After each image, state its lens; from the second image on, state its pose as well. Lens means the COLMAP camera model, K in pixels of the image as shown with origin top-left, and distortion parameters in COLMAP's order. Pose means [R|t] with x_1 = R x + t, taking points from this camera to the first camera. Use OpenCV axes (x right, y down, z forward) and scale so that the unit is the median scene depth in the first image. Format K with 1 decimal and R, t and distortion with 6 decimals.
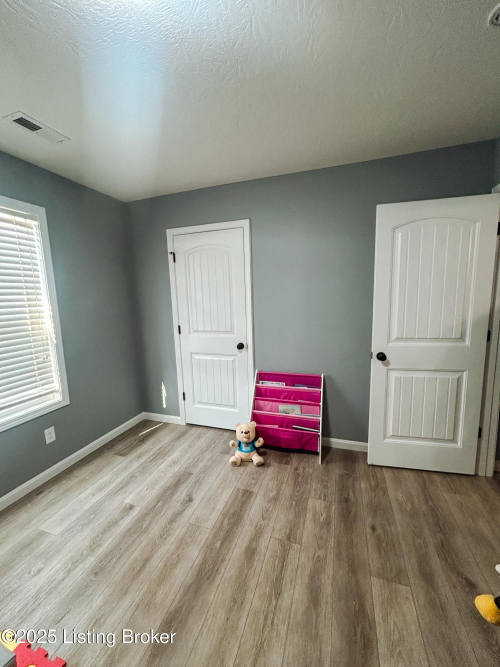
lens RADIAL K [[266.3, 0, 250.4], [0, 266.3, 332.7], [0, 0, 1]] dist [0.002073, 0.000450]
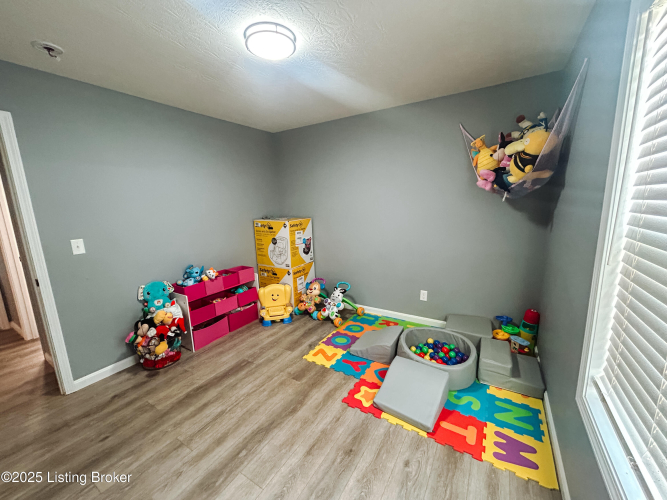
lens RADIAL K [[266.3, 0, 332.5], [0, 266.3, 250.4], [0, 0, 1]] dist [0.002073, 0.000450]
pose [[-0.971063, 0.021979, 0.237810, -0.687173], [0.095246, 0.948780, 0.301237, -0.206287], [-0.219009, 0.315171, -0.923419, 1.557957]]
